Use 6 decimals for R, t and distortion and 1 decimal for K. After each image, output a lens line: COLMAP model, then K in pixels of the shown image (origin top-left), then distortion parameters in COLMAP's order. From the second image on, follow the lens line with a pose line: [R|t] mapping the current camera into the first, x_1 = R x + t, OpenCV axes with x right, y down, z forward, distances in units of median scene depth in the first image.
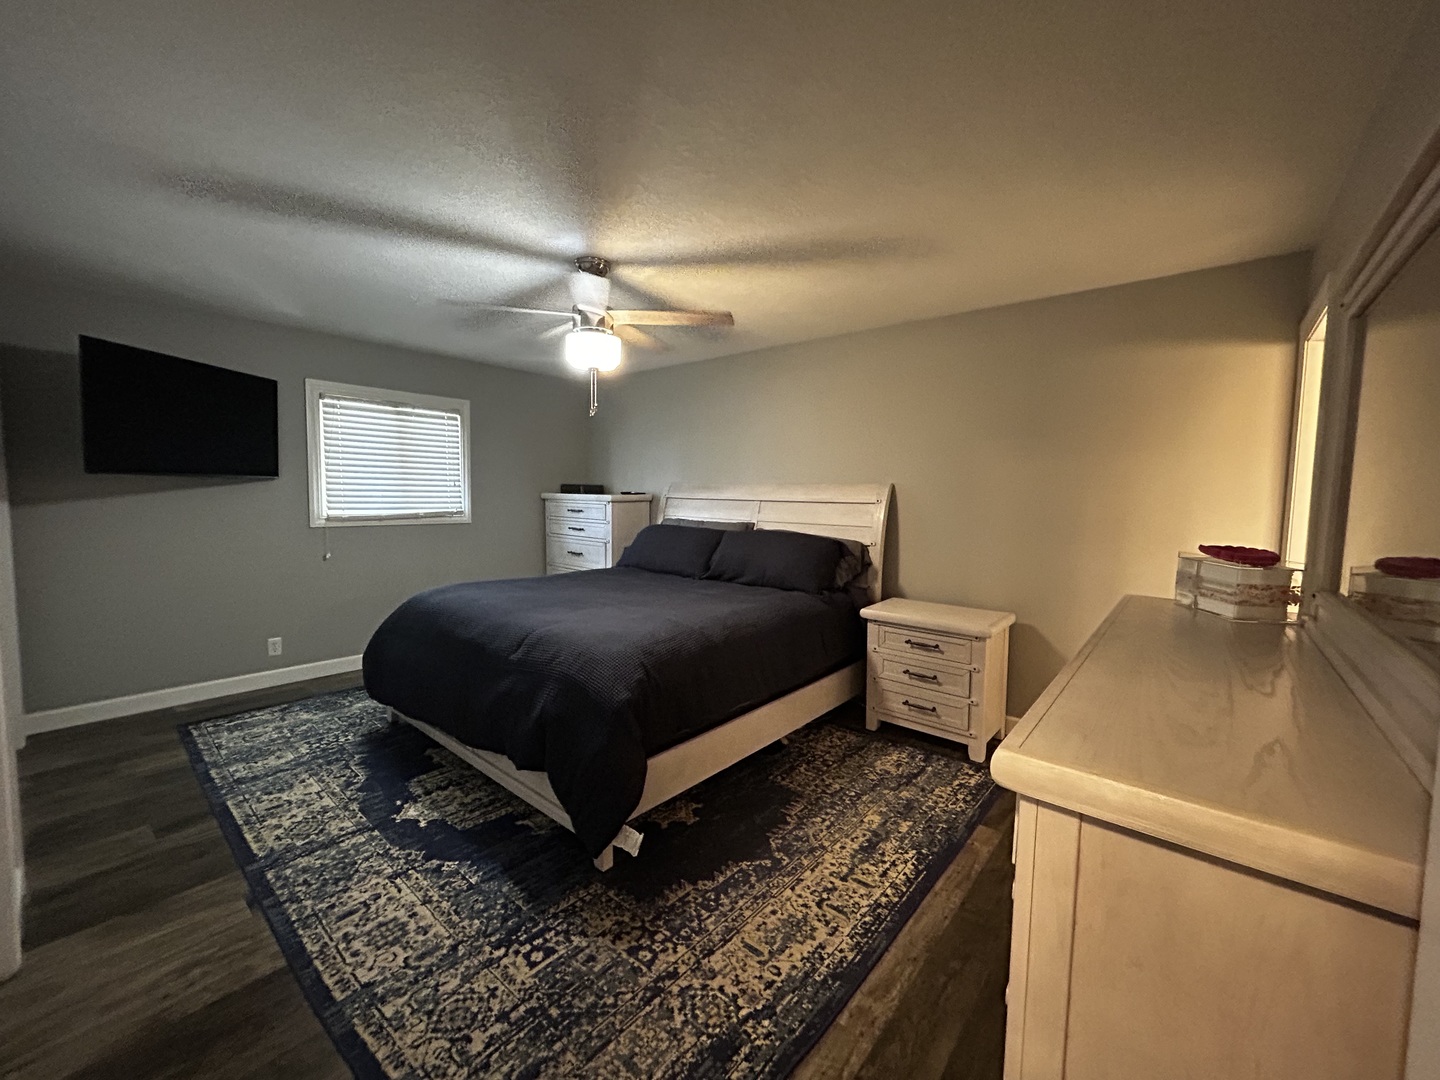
lens RADIAL K [[579.8, 0, 720.0], [0, 579.8, 540.0], [0, 0, 1]] dist [-0.001849, 0.000108]
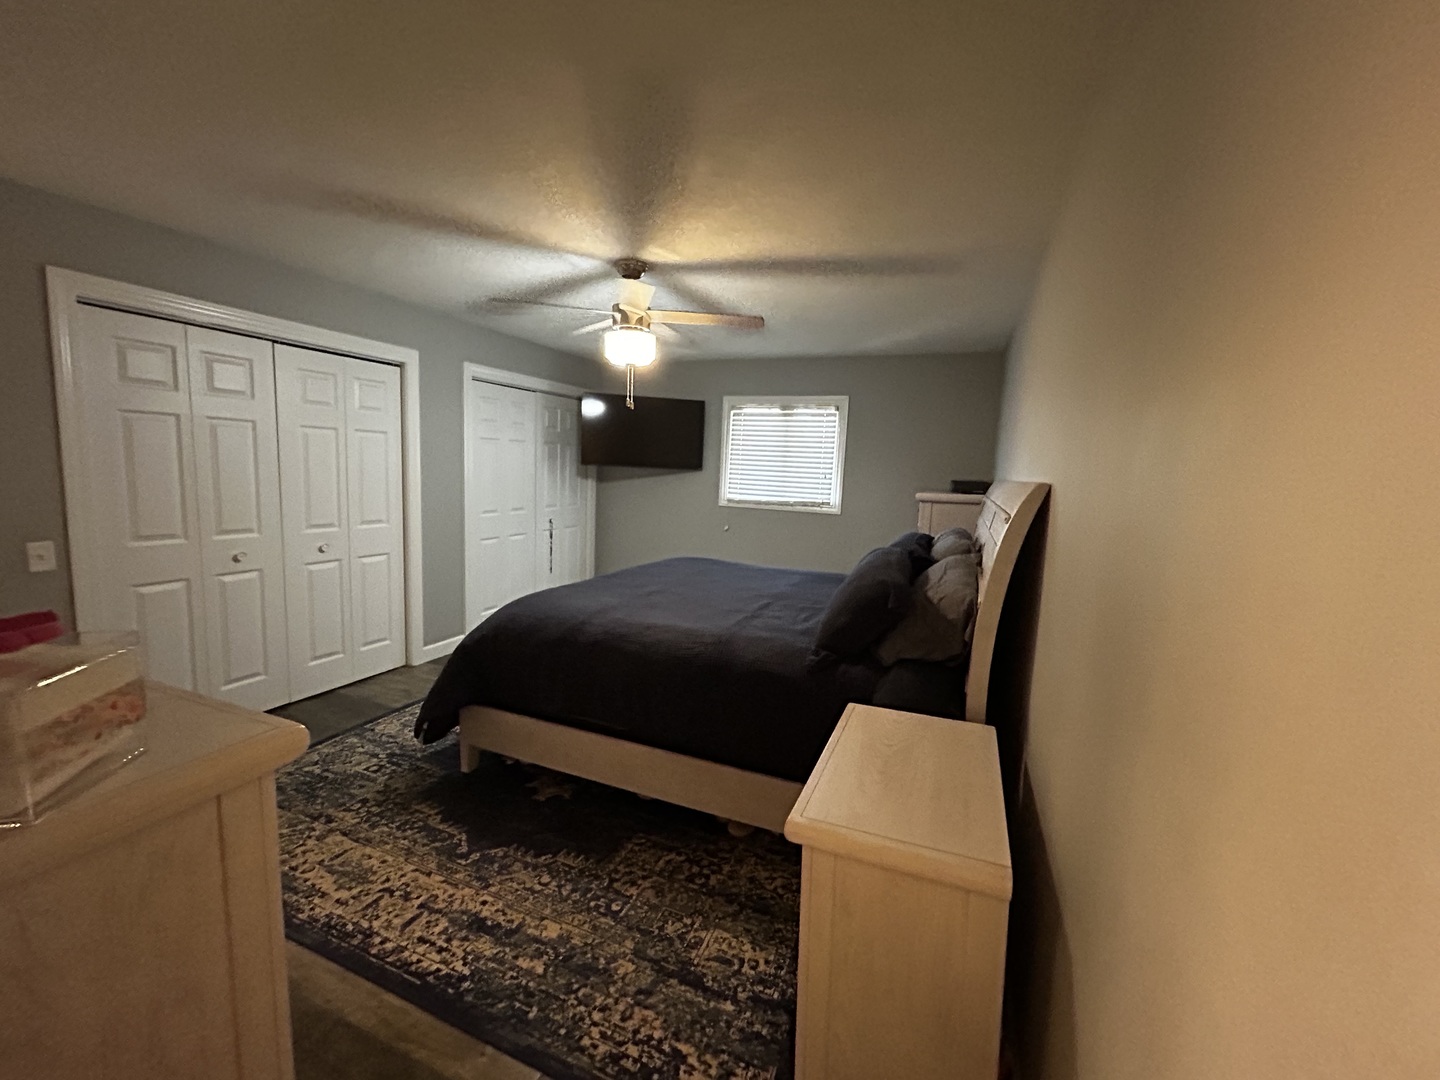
lens RADIAL K [[579.8, 0, 720.0], [0, 579.8, 540.0], [0, 0, 1]] dist [-0.001849, 0.000108]
pose [[0.311844, 0.114585, -0.943199, 0.979121], [-0.116991, 0.989778, 0.081564, -0.088984], [0.942903, 0.084910, 0.322062, 0.943488]]
